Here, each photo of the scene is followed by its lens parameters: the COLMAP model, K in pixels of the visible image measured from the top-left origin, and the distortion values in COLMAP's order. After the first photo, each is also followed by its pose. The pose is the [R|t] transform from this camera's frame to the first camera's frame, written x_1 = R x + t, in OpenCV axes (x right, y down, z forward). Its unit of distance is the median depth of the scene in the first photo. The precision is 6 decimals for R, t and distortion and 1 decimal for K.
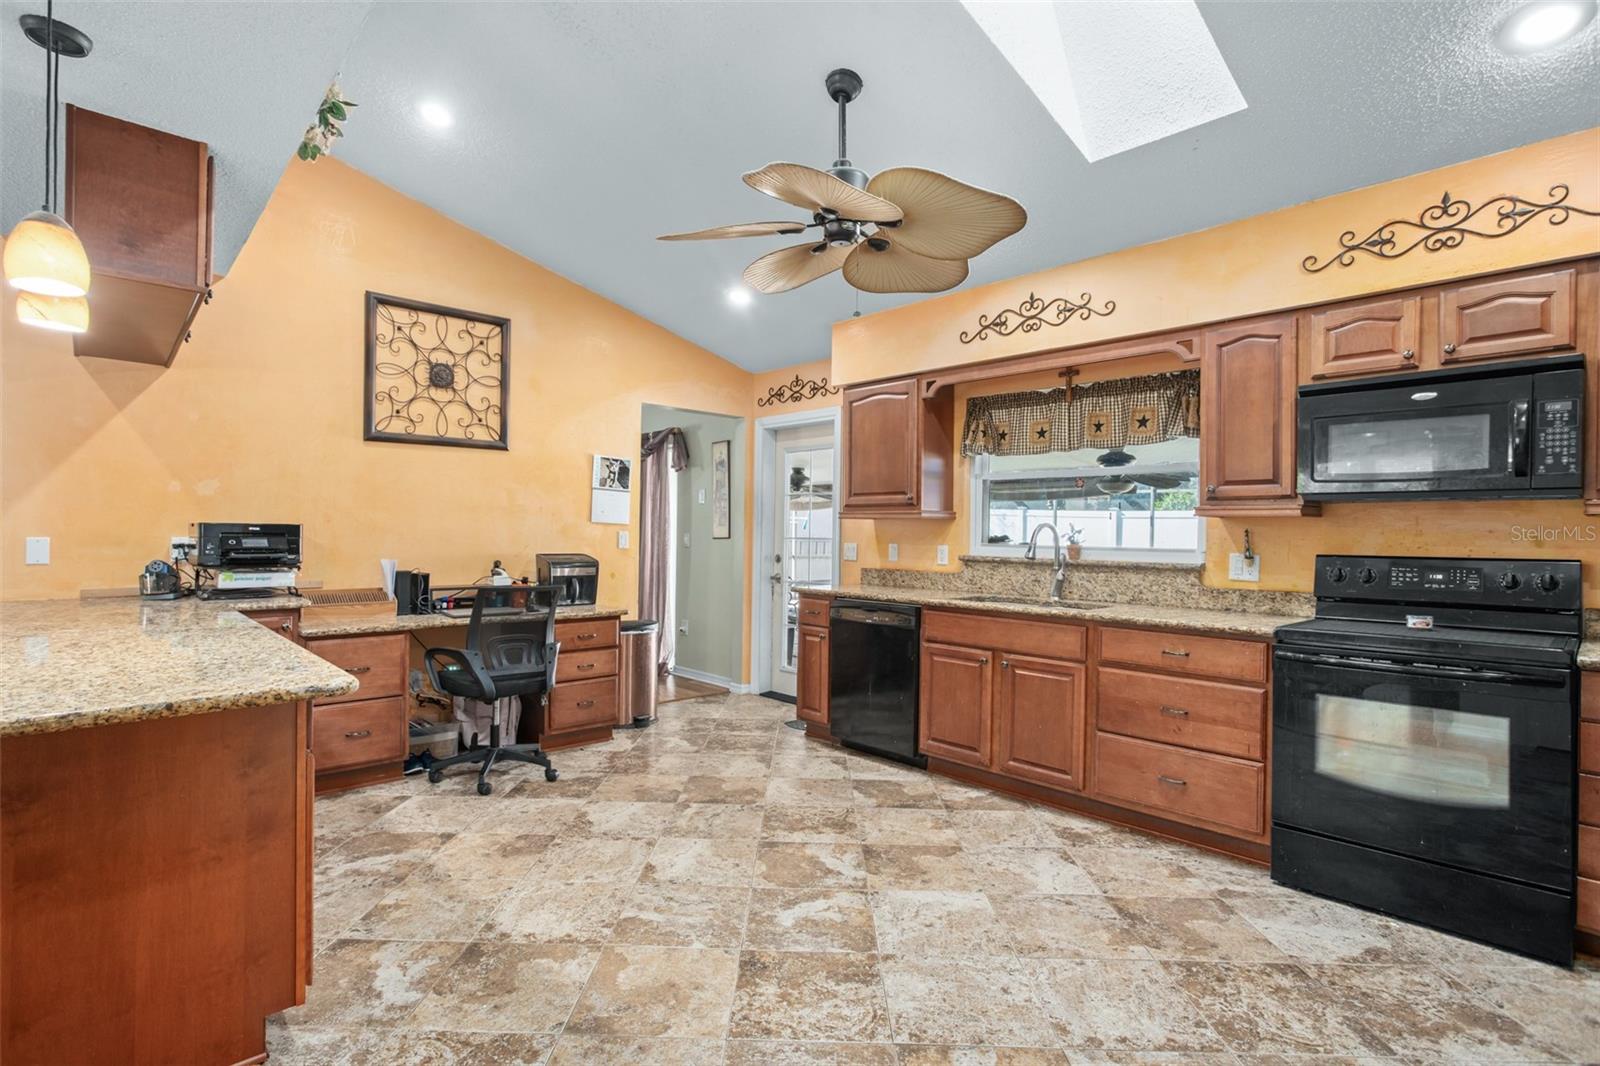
lens RADIAL K [[767.7, 0, 791.5], [0, 767.7, 531.2], [0, 0, 1]] dist [-0.039841, 0.021479]
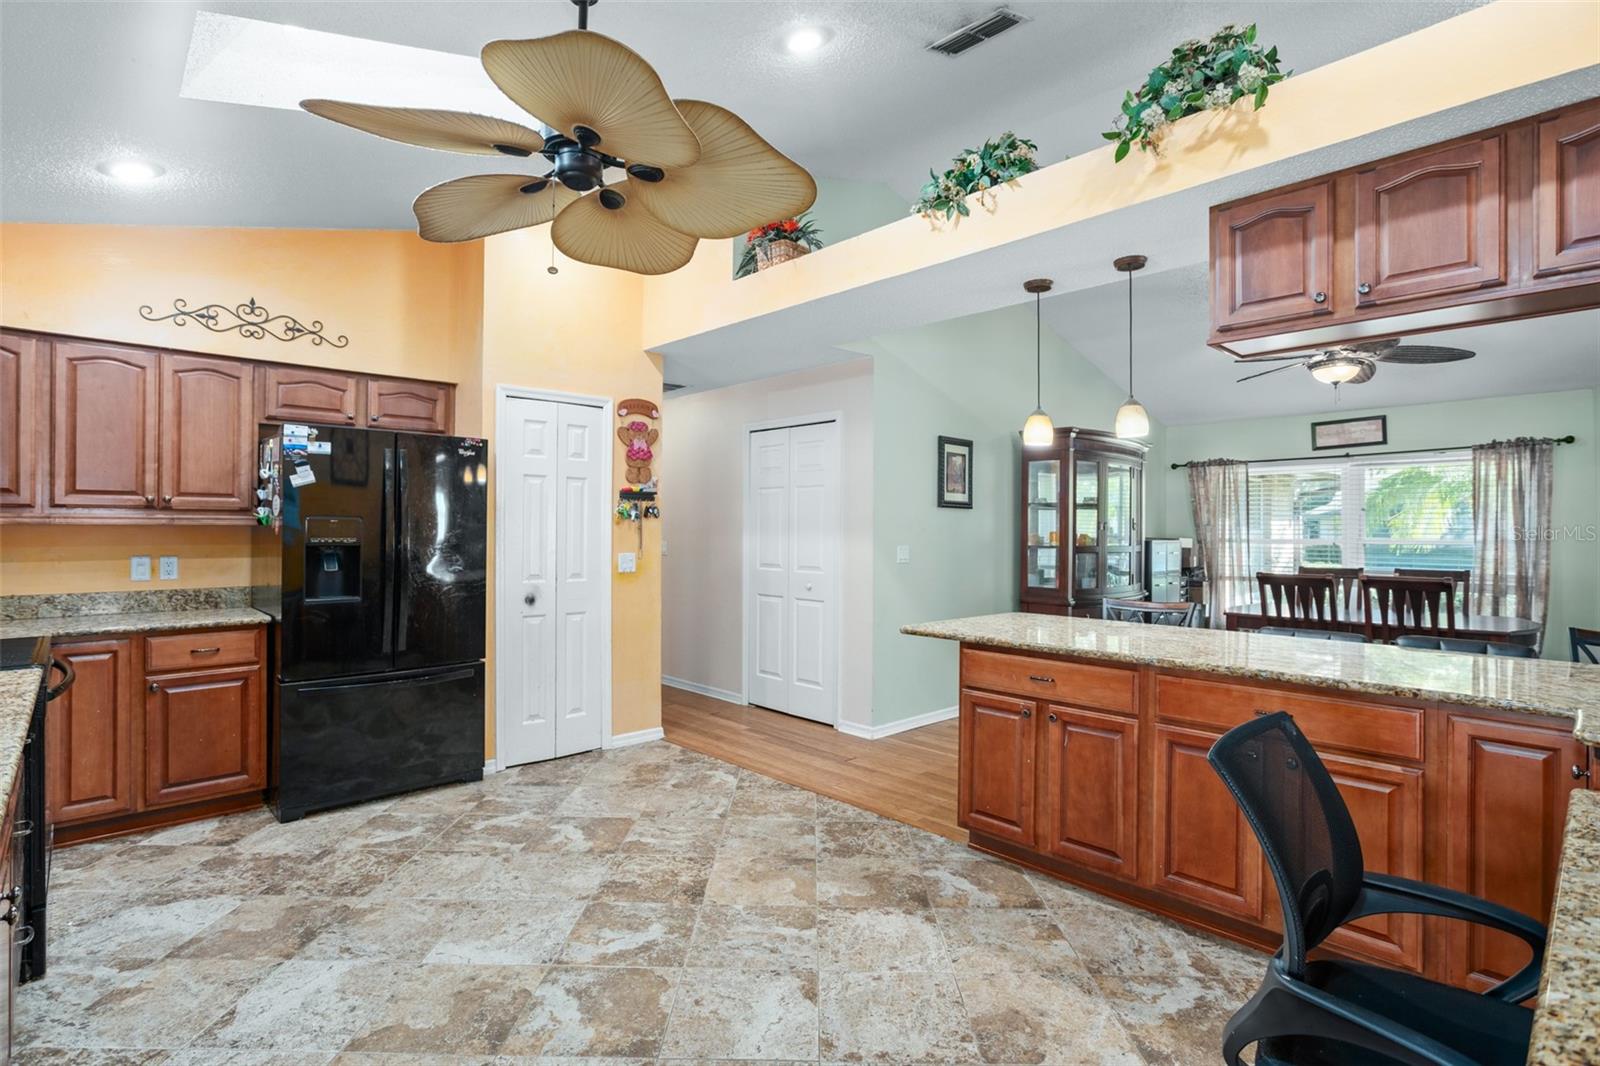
lens RADIAL K [[779.2, 0, 793.9], [0, 779.2, 519.0], [0, 0, 1]] dist [-0.033981, 0.018283]
pose [[-0.999801, -0.019701, -0.003132, -0.128084], [-0.019643, 0.999651, -0.017669, -0.024583], [0.003479, -0.017604, -0.999839, 1.464646]]
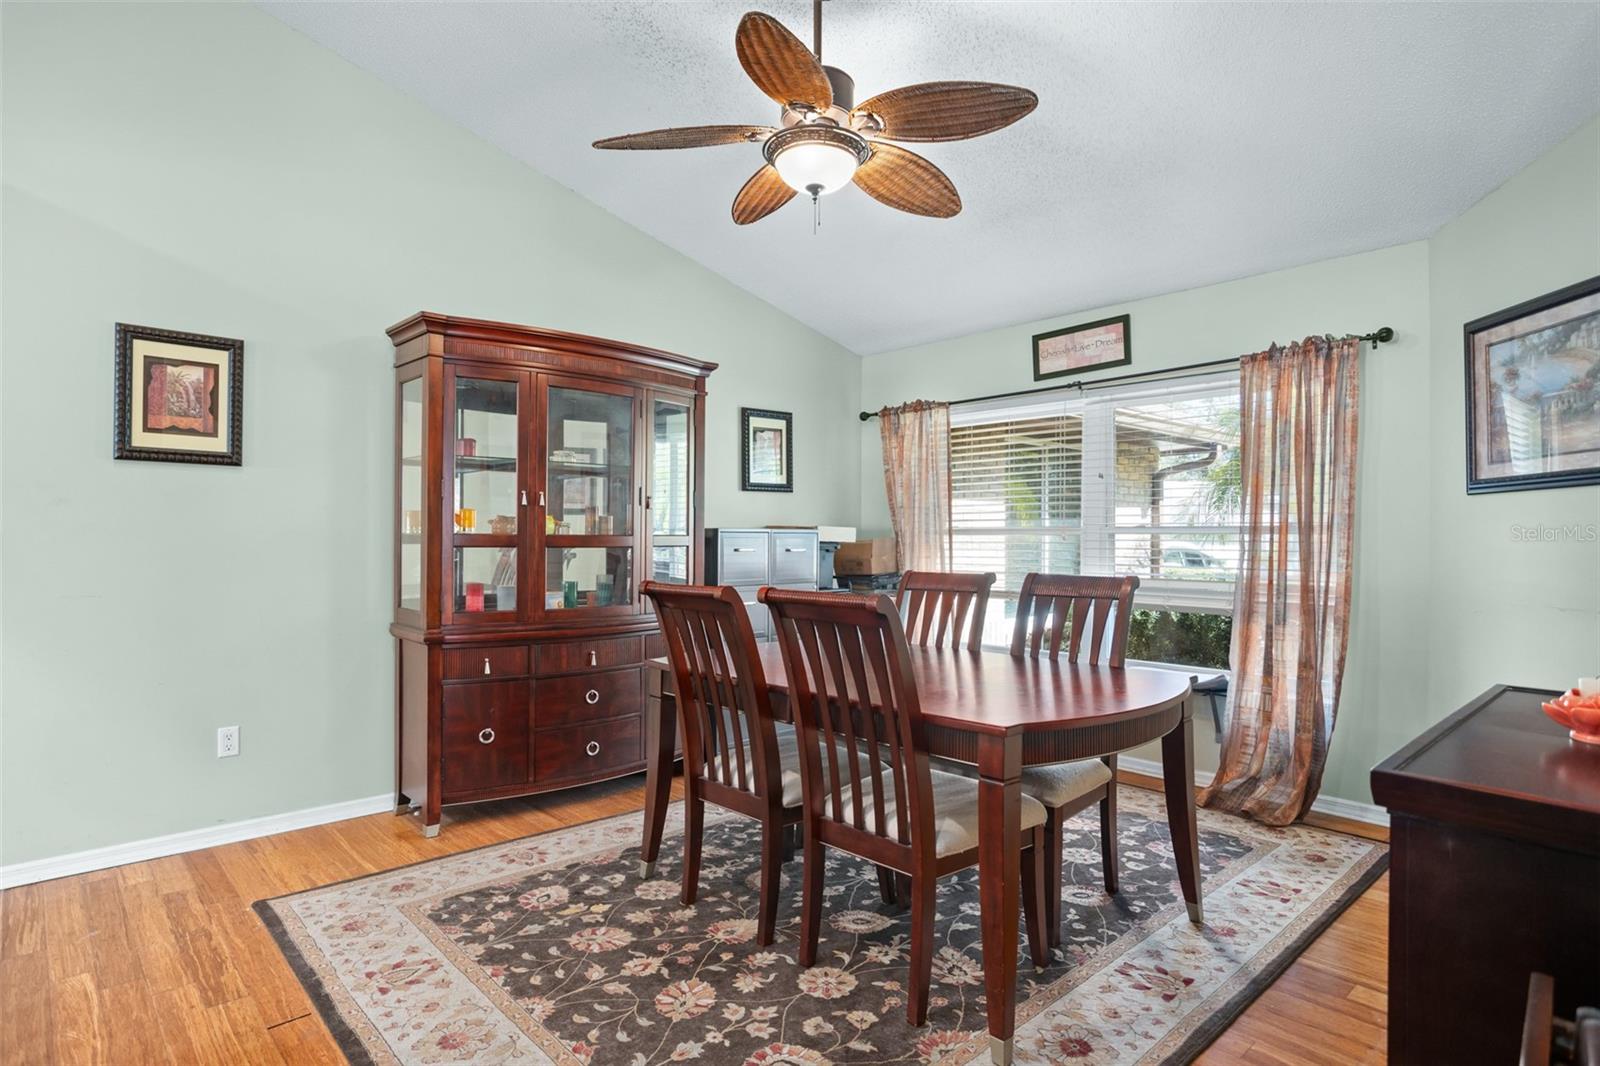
lens RADIAL K [[853.4, 0, 792.4], [0, 853.4, 539.7], [0, 0, 1]] dist [-0.042079, 0.032442]
pose [[-0.999845, -0.015722, 0.007907, -1.173439], [-0.015718, 0.999876, 0.000605, -0.007615], [-0.007915, 0.000480, -0.999969, 0.775114]]
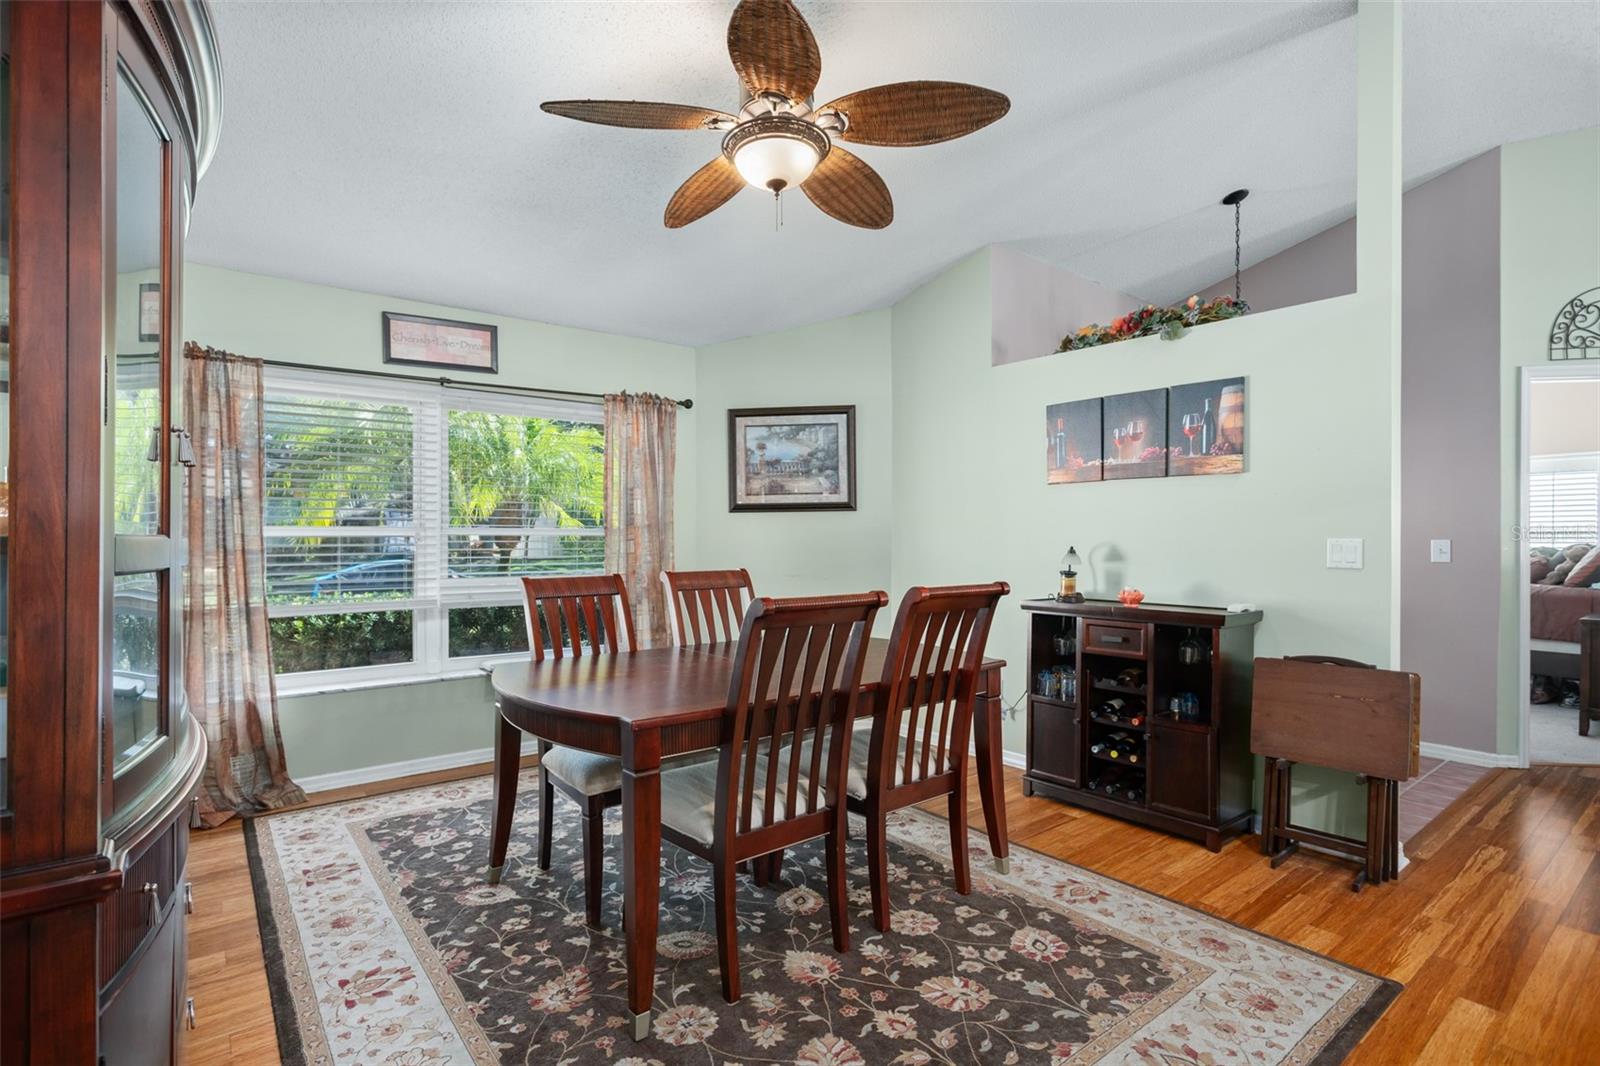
lens RADIAL K [[773.1, 0, 795.2], [0, 773.1, 538.4], [0, 0, 1]] dist [-0.036143, 0.017766]
pose [[-0.080579, -0.010787, -0.996690, -0.477867], [0.001206, 0.999940, -0.010920, -0.004150], [0.996748, -0.002081, -0.080561, 0.048762]]
